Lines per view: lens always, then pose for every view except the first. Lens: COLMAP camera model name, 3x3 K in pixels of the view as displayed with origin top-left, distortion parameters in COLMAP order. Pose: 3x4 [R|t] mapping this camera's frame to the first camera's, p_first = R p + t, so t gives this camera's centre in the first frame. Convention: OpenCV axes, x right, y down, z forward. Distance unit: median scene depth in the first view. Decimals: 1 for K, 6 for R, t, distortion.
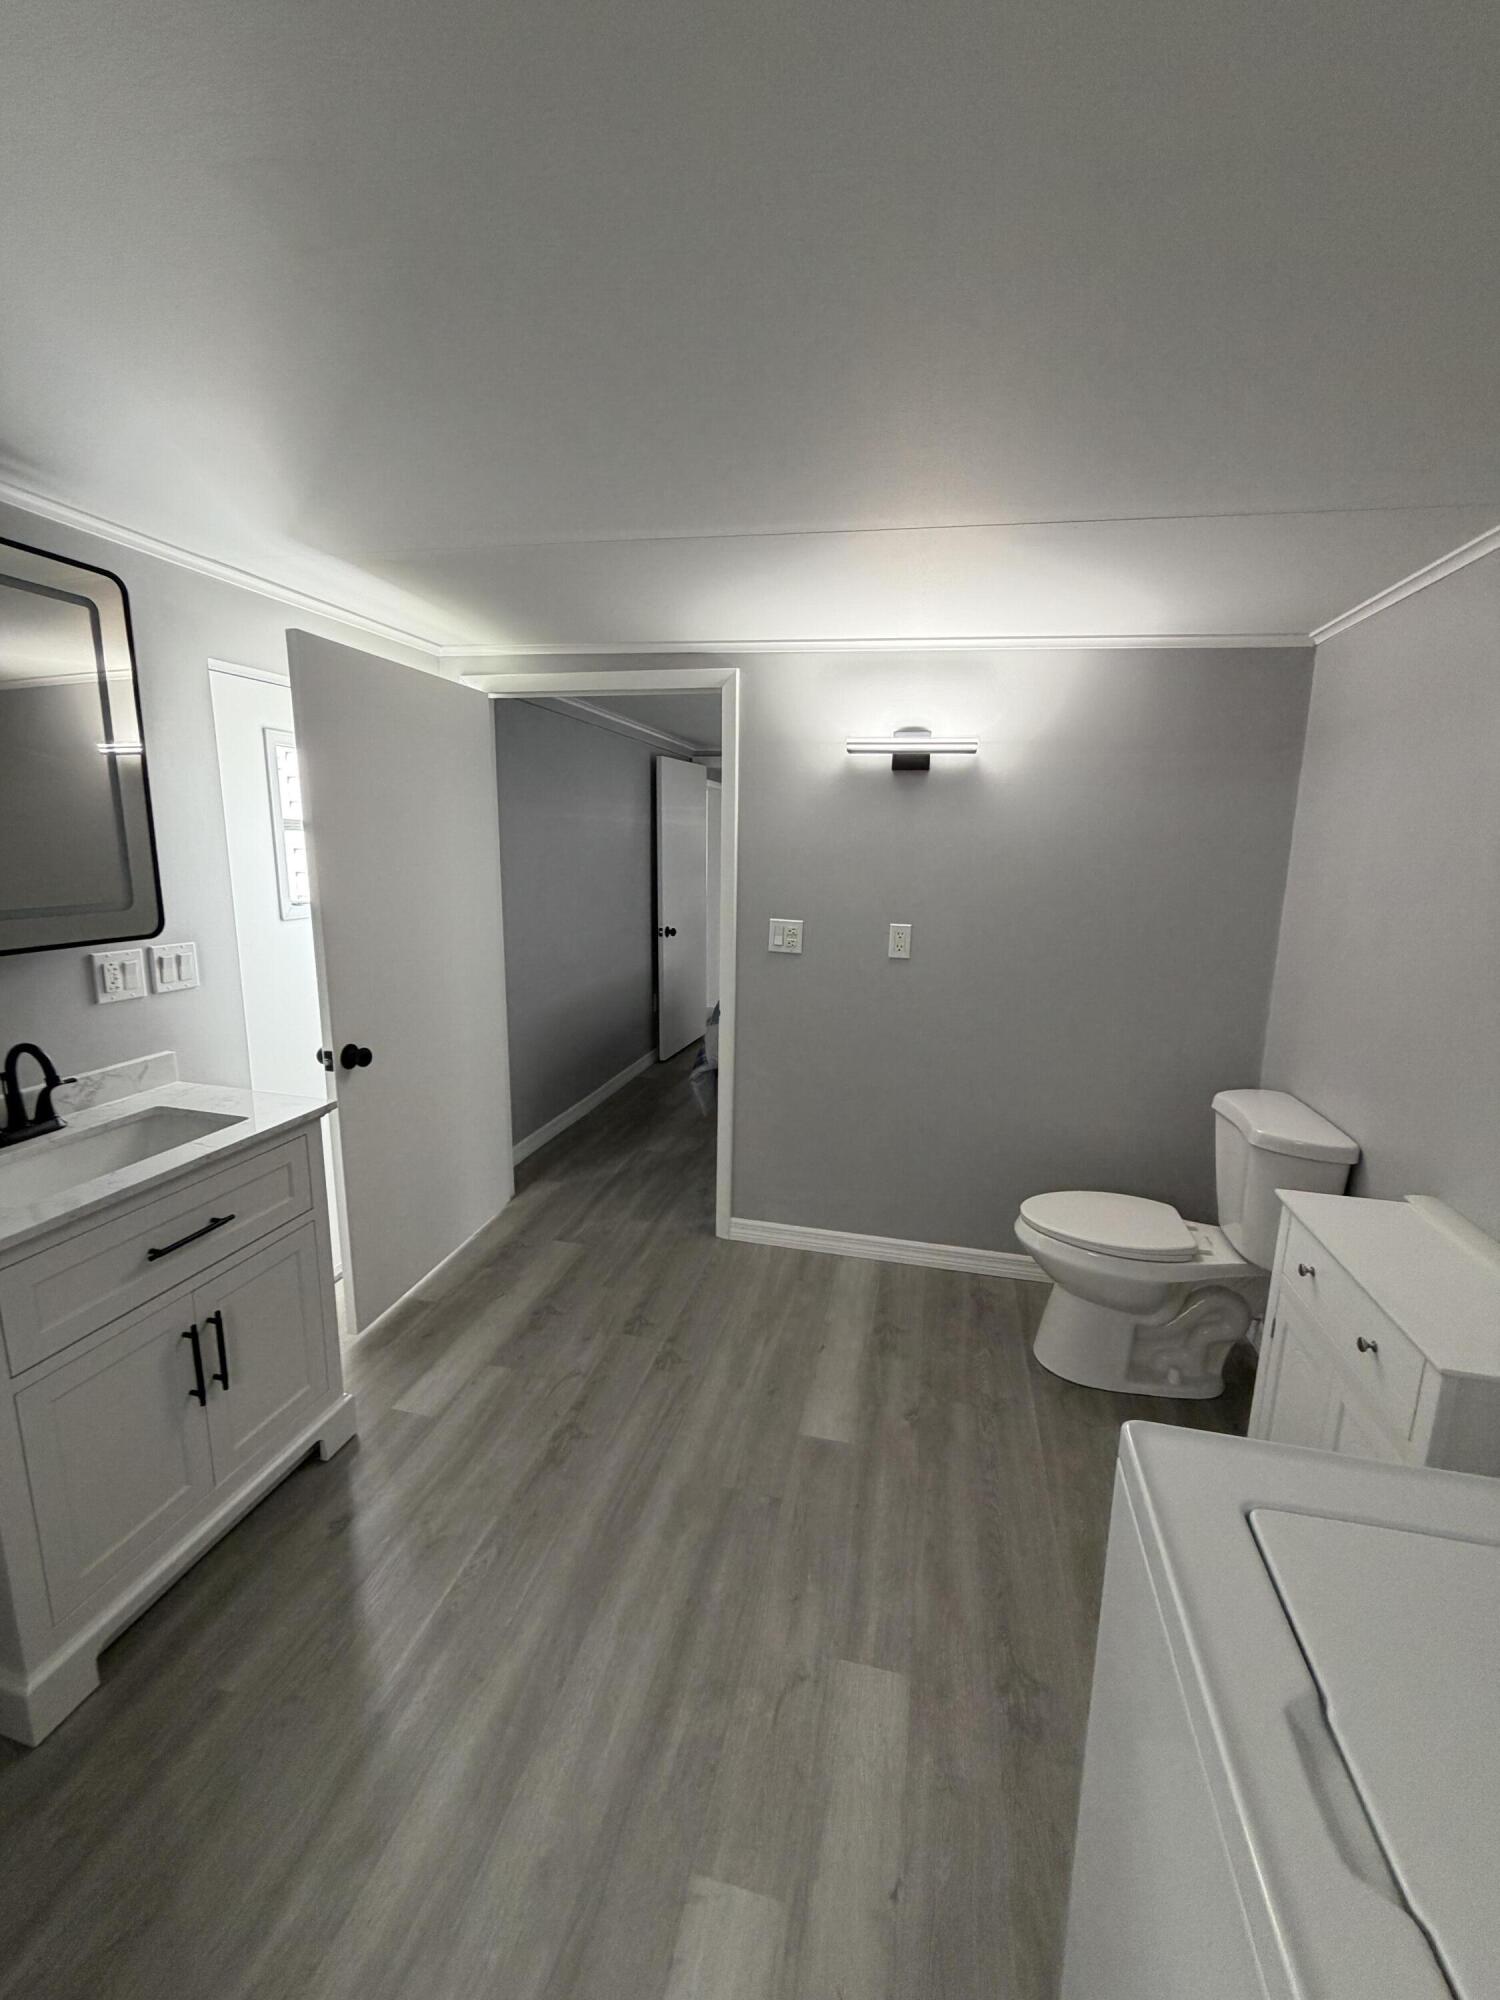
lens RADIAL K [[804.4, 0, 752.0], [0, 804.4, 999.3], [0, 0, 1]] dist [0.002265, 0.000132]
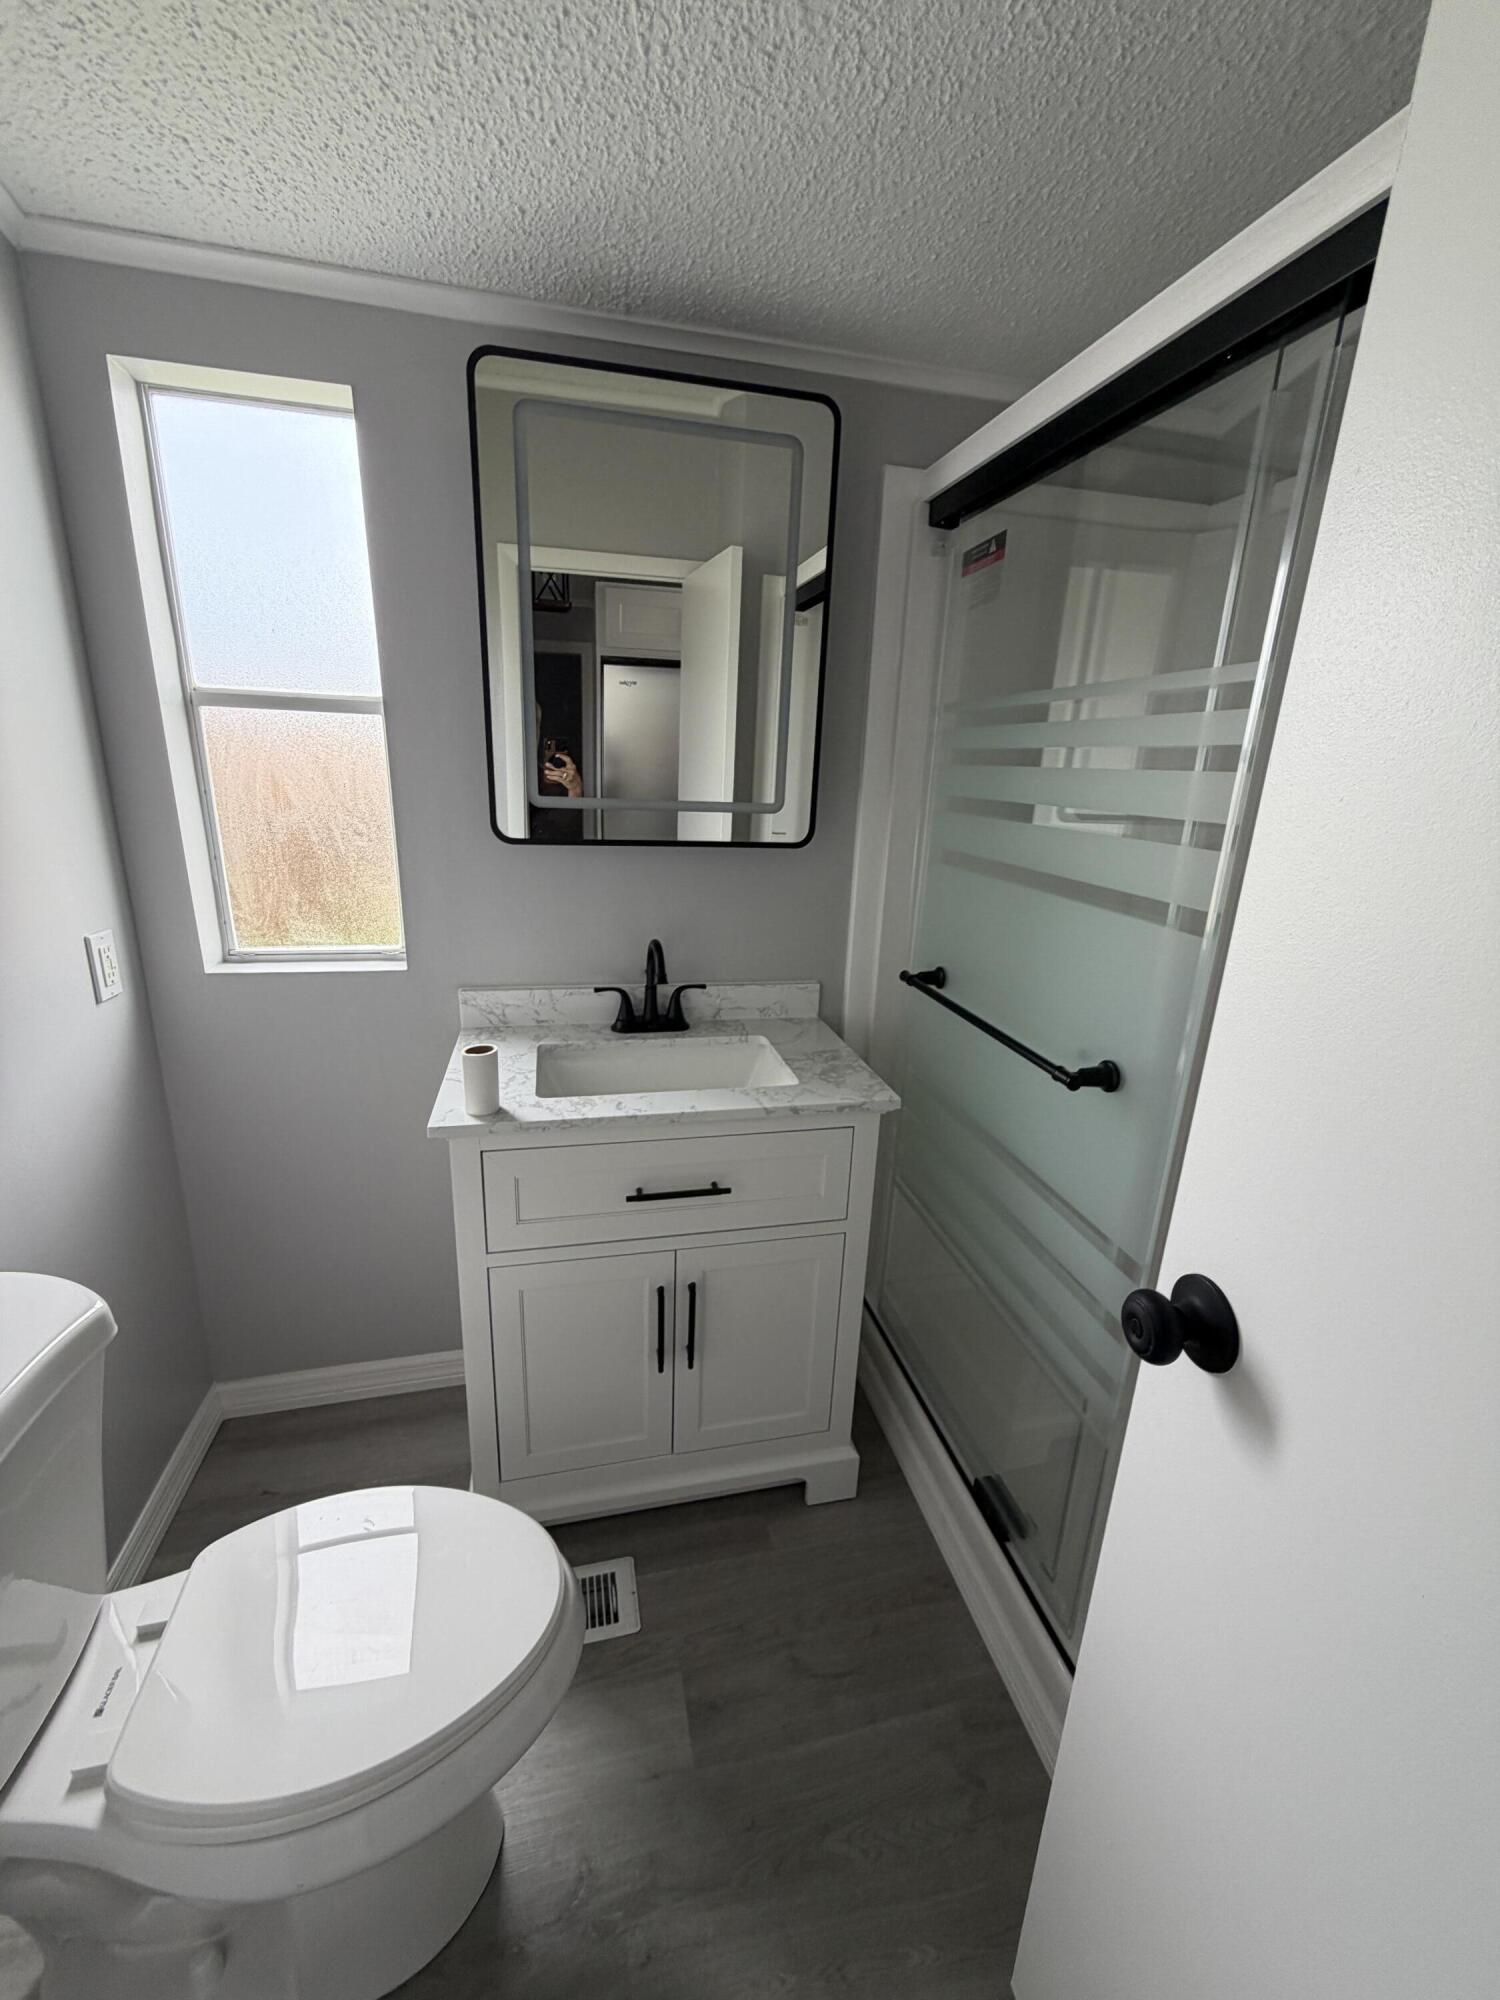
lens RADIAL K [[804.4, 0, 748.9], [0, 804.4, 997.7], [0, 0, 1]] dist [0.002265, 0.000132]
pose [[0.438890, 0.251813, -0.862534, 0.027667], [-0.194556, 0.963788, 0.182376, -0.076607], [0.877225, 0.087768, 0.471988, 0.610912]]
